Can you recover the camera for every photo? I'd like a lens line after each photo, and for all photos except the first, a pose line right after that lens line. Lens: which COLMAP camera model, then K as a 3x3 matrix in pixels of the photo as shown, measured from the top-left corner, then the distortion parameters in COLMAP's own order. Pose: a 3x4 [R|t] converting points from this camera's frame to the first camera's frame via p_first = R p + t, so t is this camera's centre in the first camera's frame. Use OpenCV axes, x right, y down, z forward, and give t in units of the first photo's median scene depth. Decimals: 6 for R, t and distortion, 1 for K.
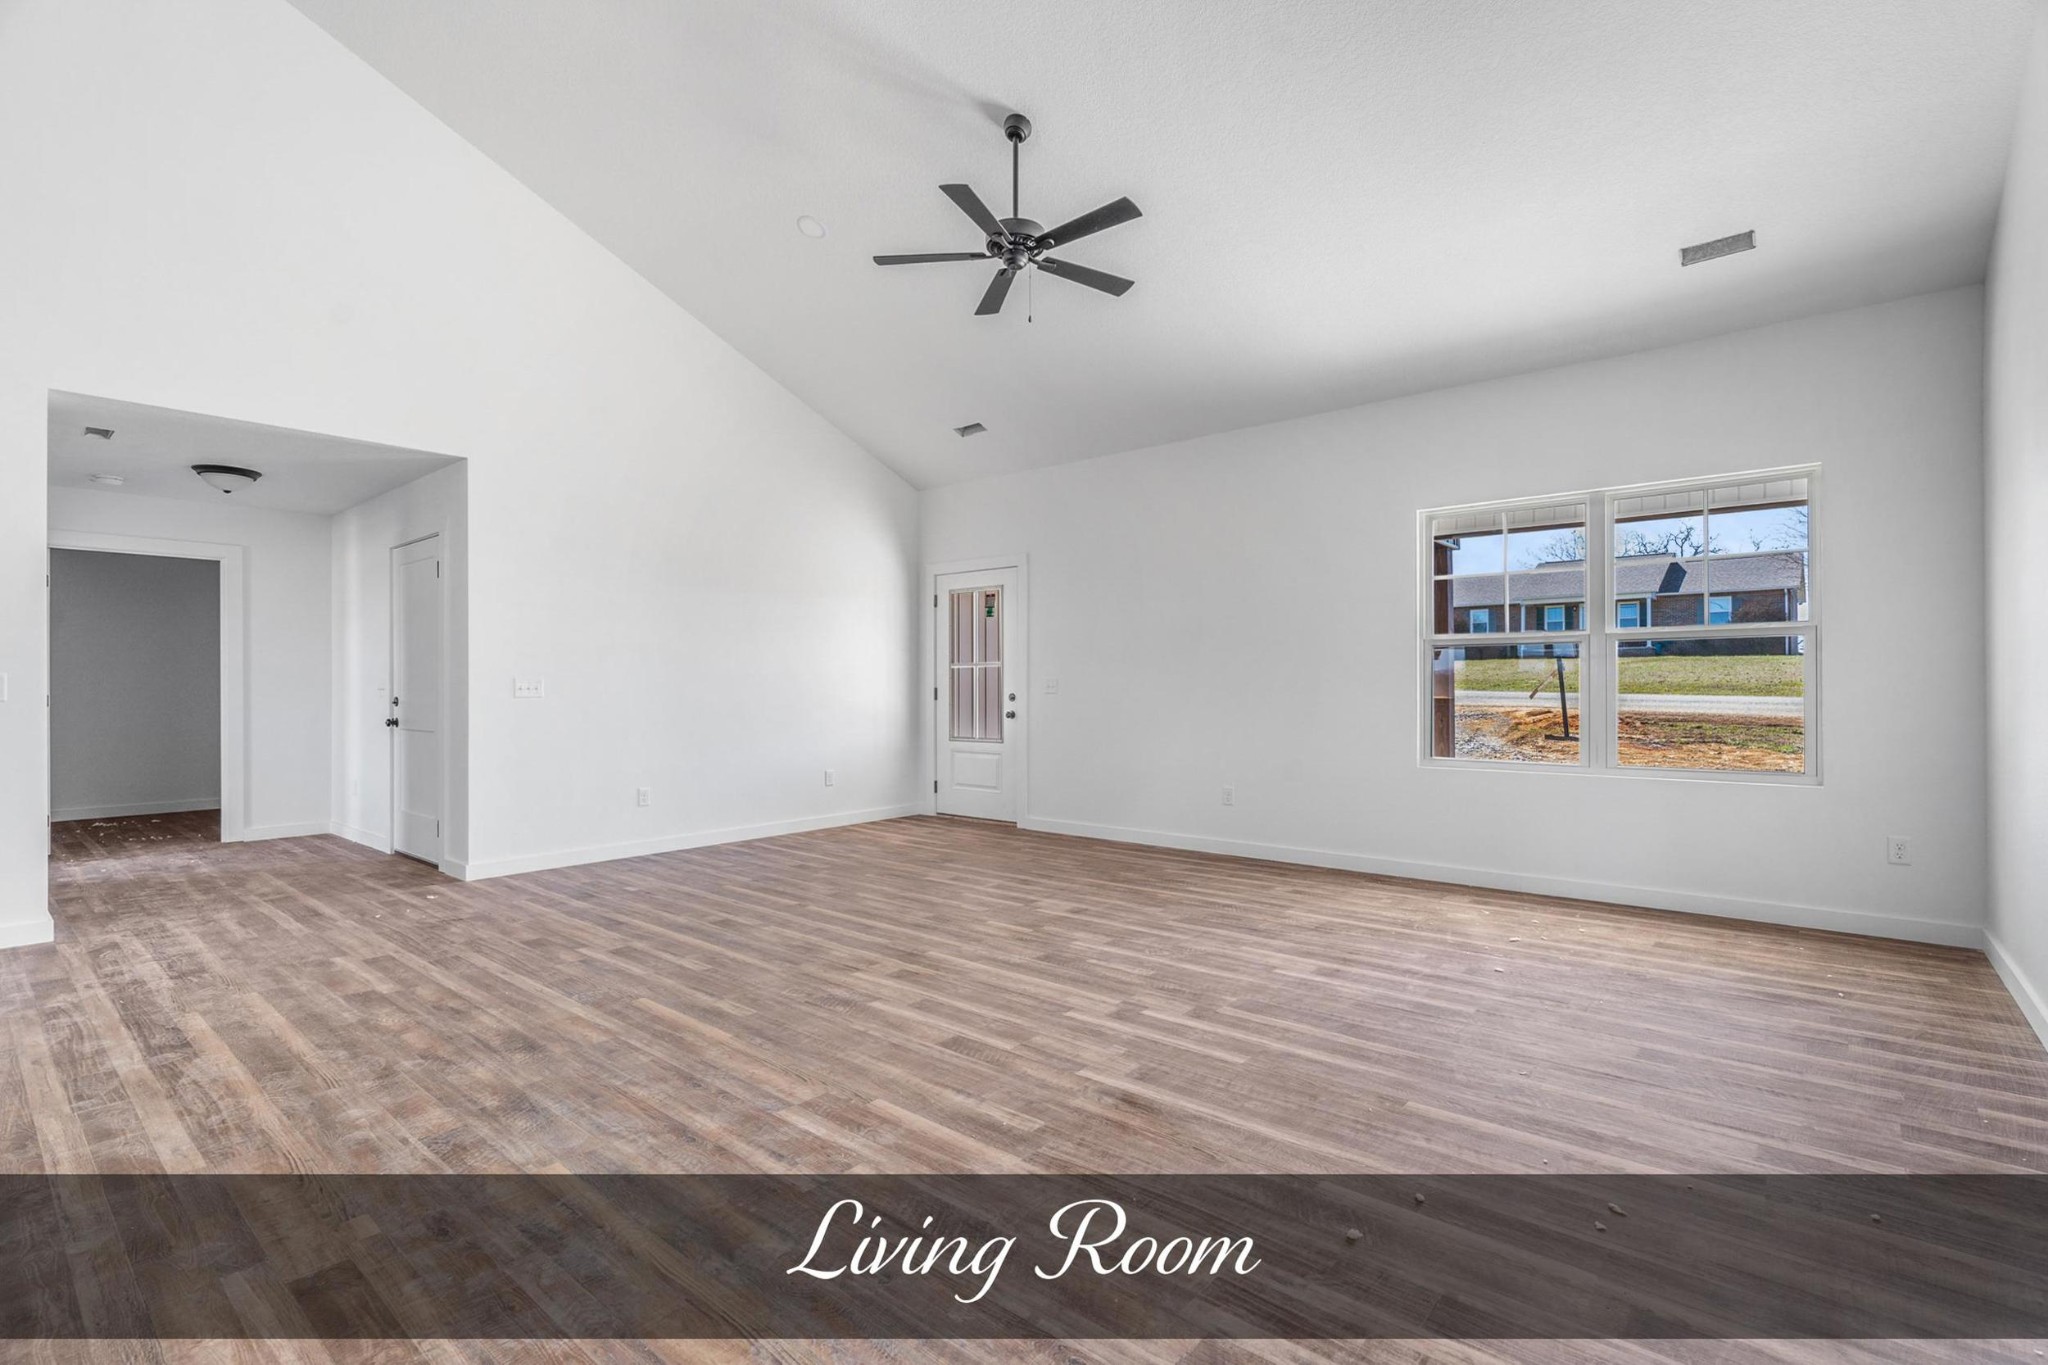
lens RADIAL K [[937.4, 0, 1022.8], [0, 937.4, 676.0], [0, 0, 1]] dist [-0.003186, -0.000210]
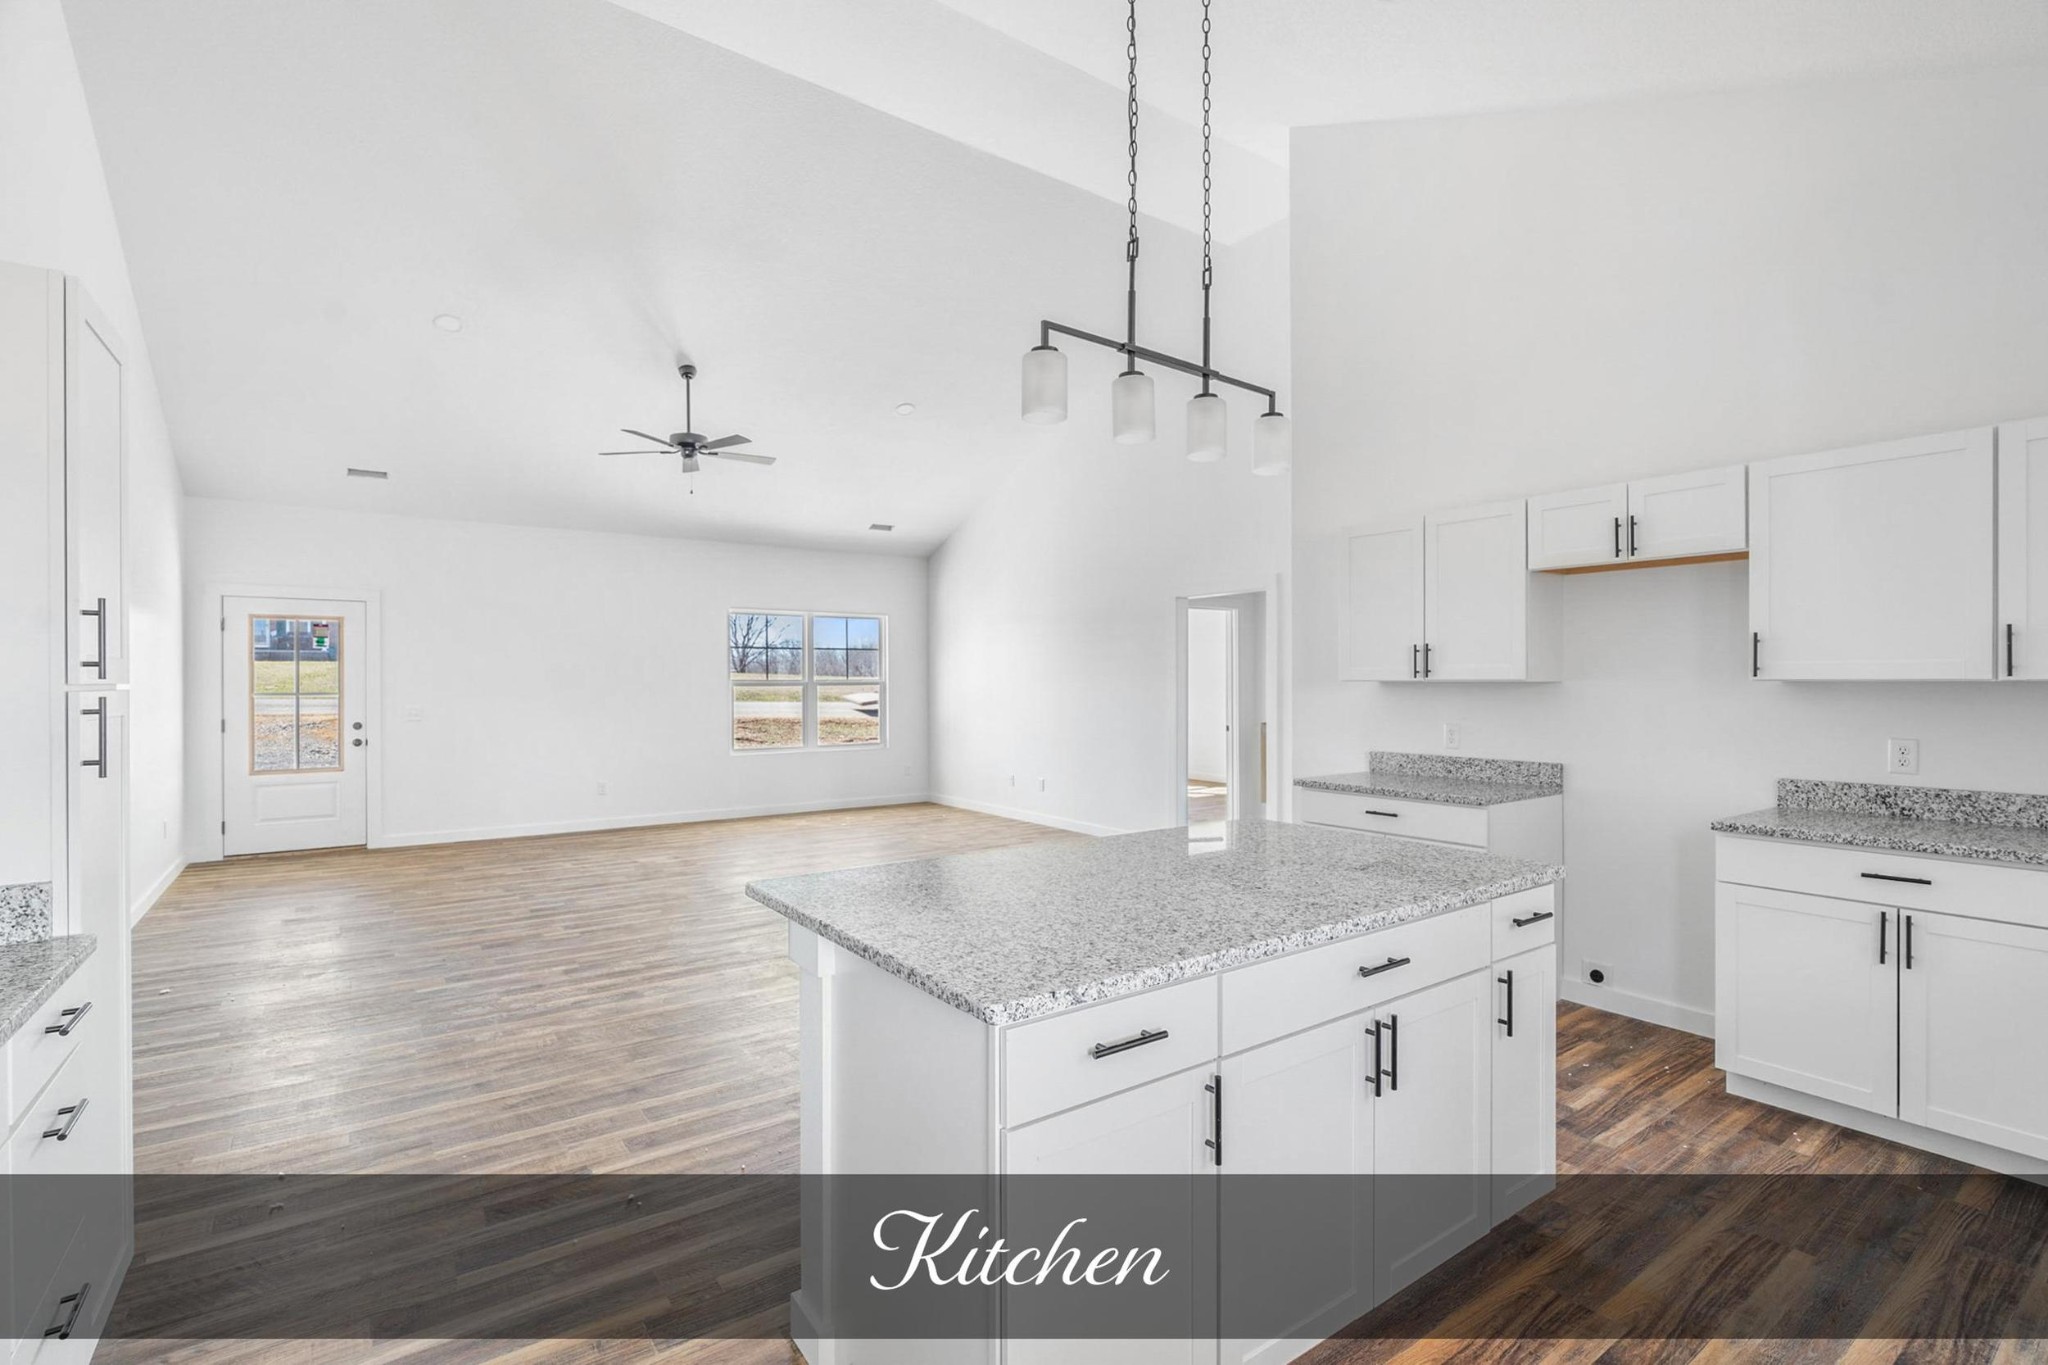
lens RADIAL K [[937.4, 0, 1019.2], [0, 937.4, 685.9], [0, 0, 1]] dist [-0.003186, -0.000210]
pose [[0.244022, -0.002697, 0.969766, -1.714946], [-0.009712, 0.999939, 0.005225, -0.070123], [-0.969721, -0.010694, 0.243981, 0.063119]]
